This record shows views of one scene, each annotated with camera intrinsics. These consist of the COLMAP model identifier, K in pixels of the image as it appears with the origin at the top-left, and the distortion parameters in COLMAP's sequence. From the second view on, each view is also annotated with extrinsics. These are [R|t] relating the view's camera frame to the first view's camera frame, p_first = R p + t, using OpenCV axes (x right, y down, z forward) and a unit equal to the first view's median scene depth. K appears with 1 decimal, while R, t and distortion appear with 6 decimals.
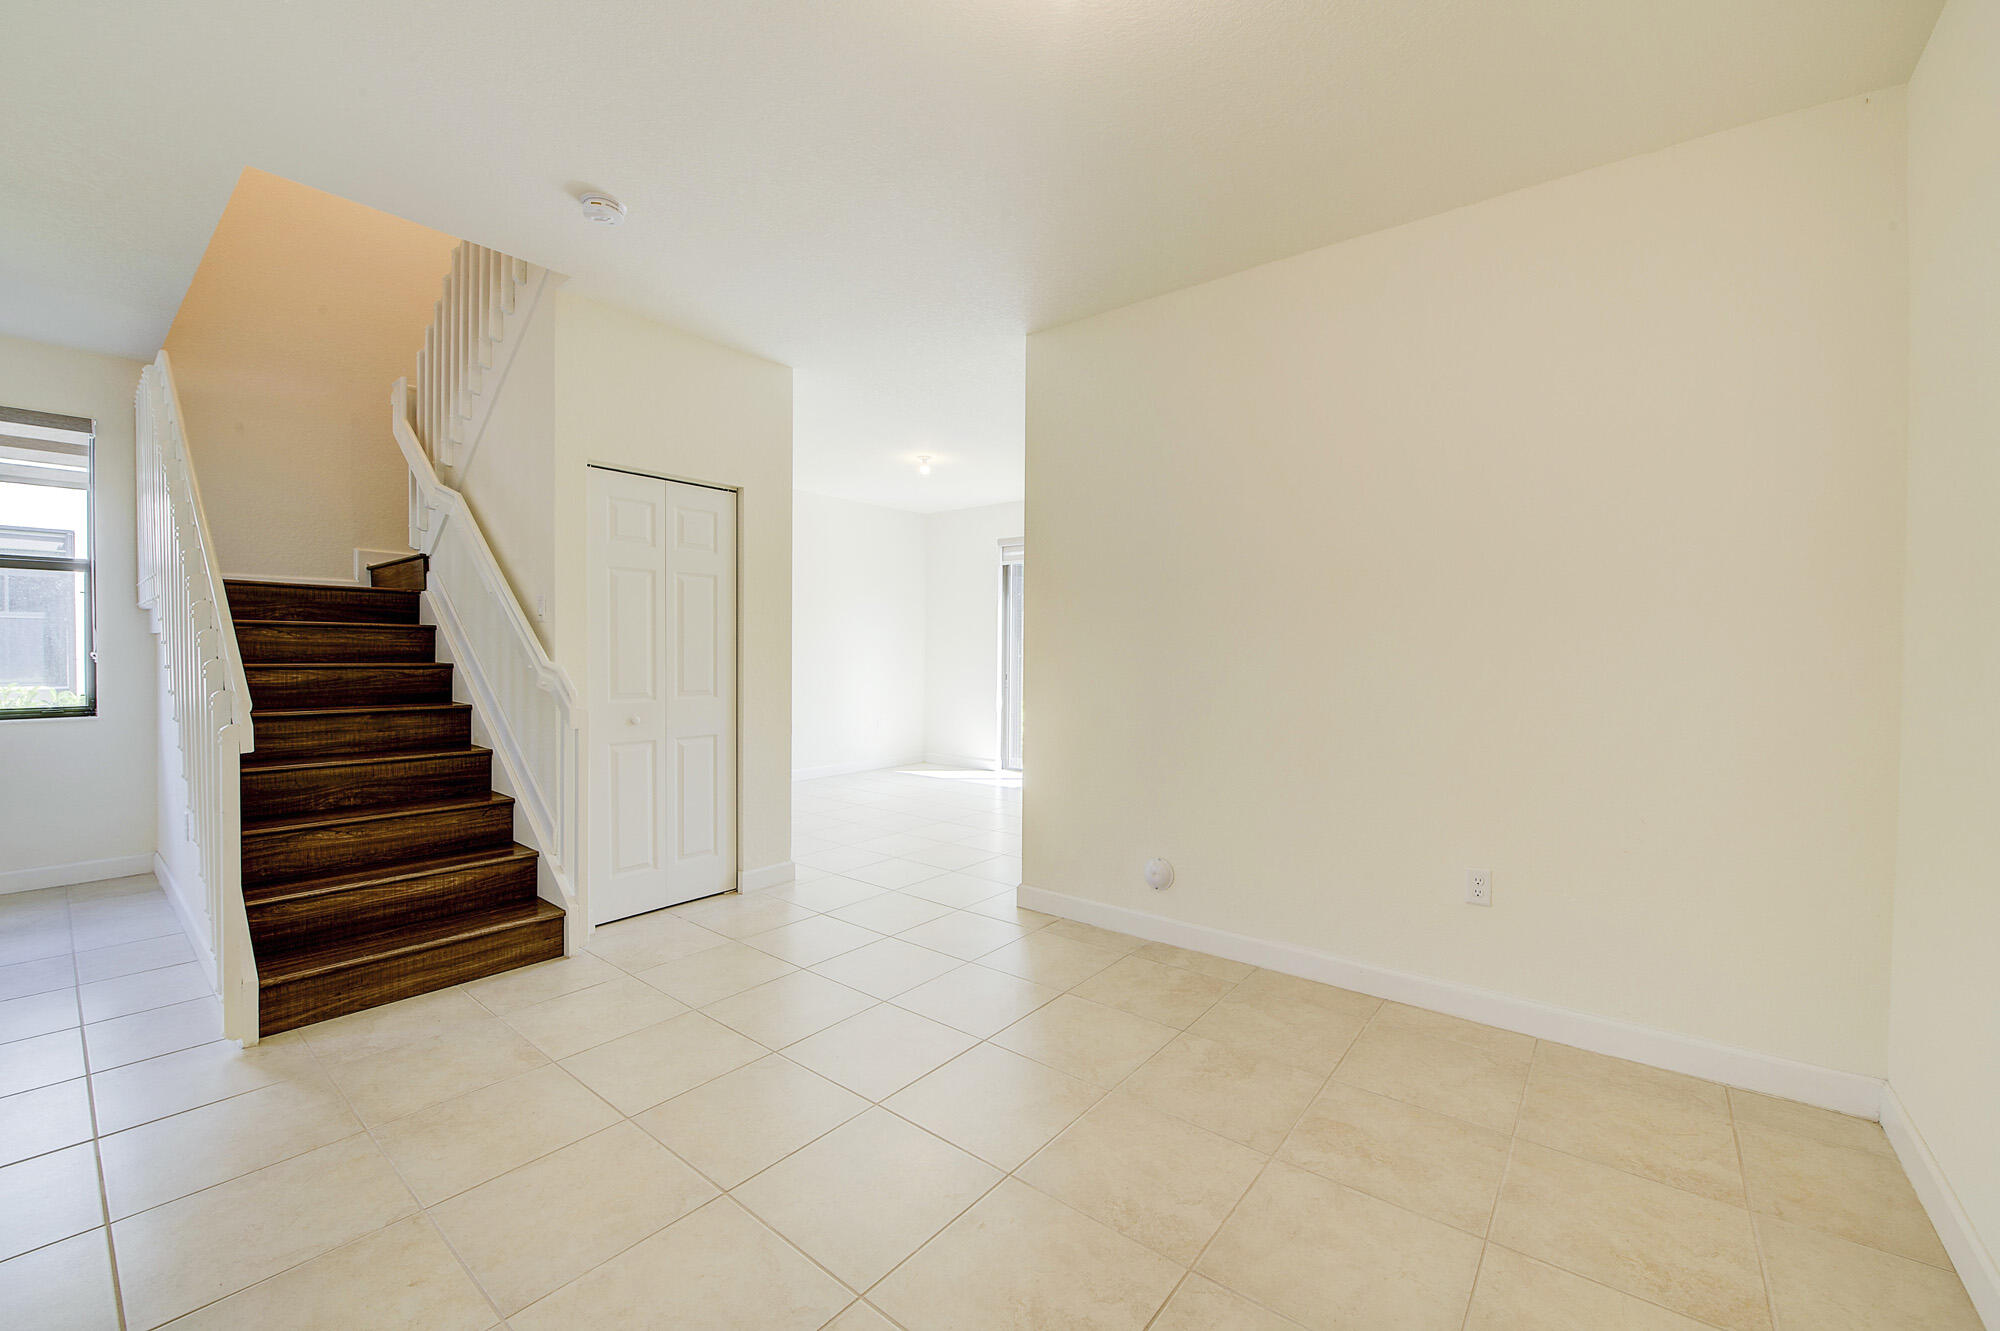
lens RADIAL K [[794.4, 0, 996.2], [0, 794.4, 670.1], [0, 0, 1]] dist [-0.013182, -0.000397]
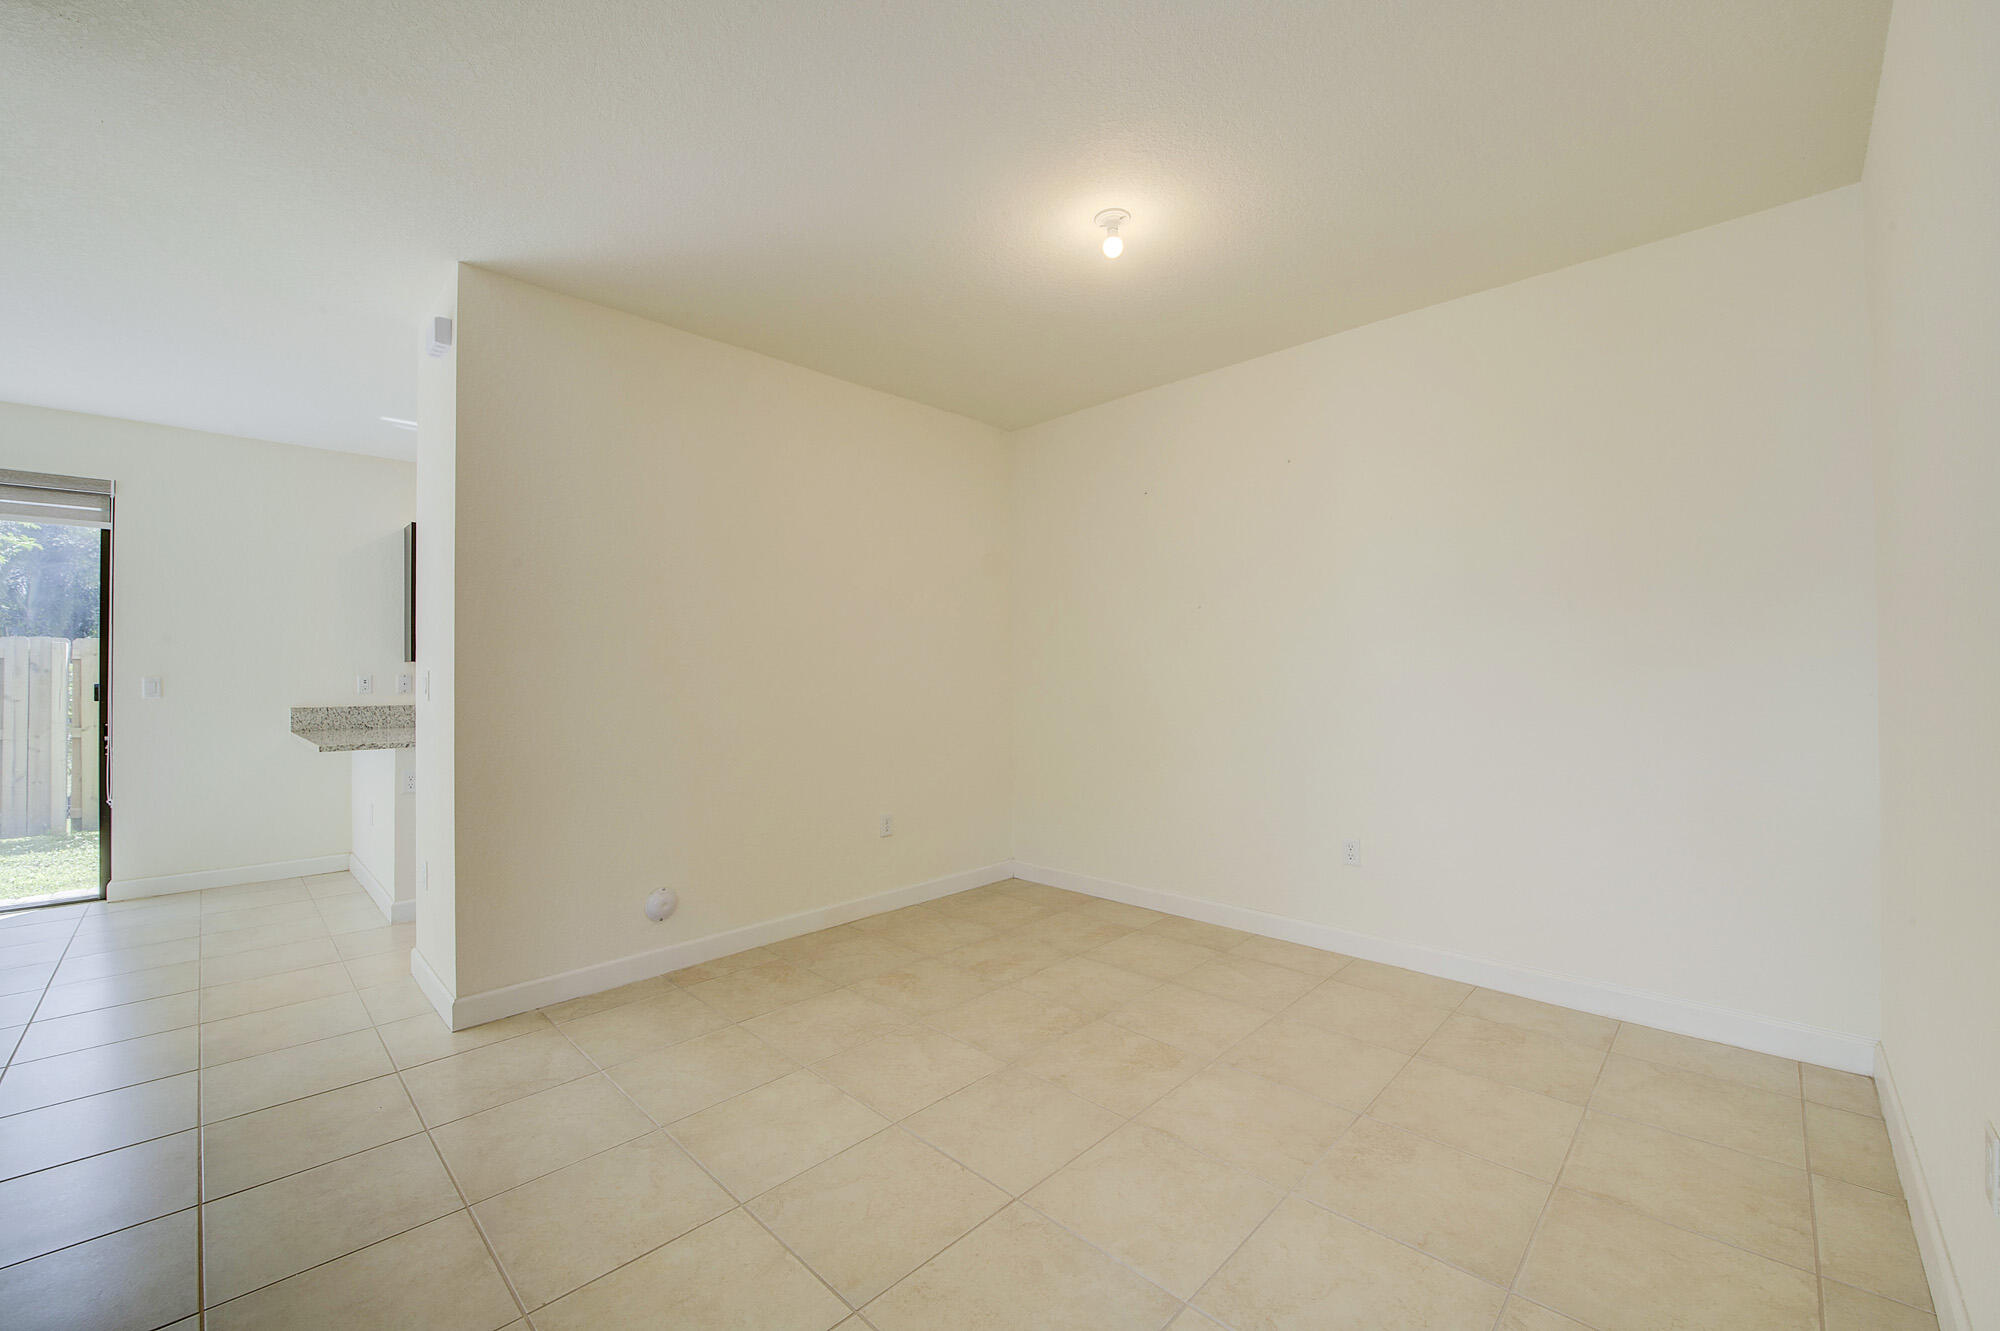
lens RADIAL K [[794.4, 0, 1006.1], [0, 794.4, 665.1], [0, 0, 1]] dist [-0.013182, -0.000397]
pose [[0.095648, -0.000862, 0.995415, -0.831676], [0.029937, 0.999550, -0.002011, -0.032918], [-0.994965, 0.029992, 0.095631, 0.522758]]
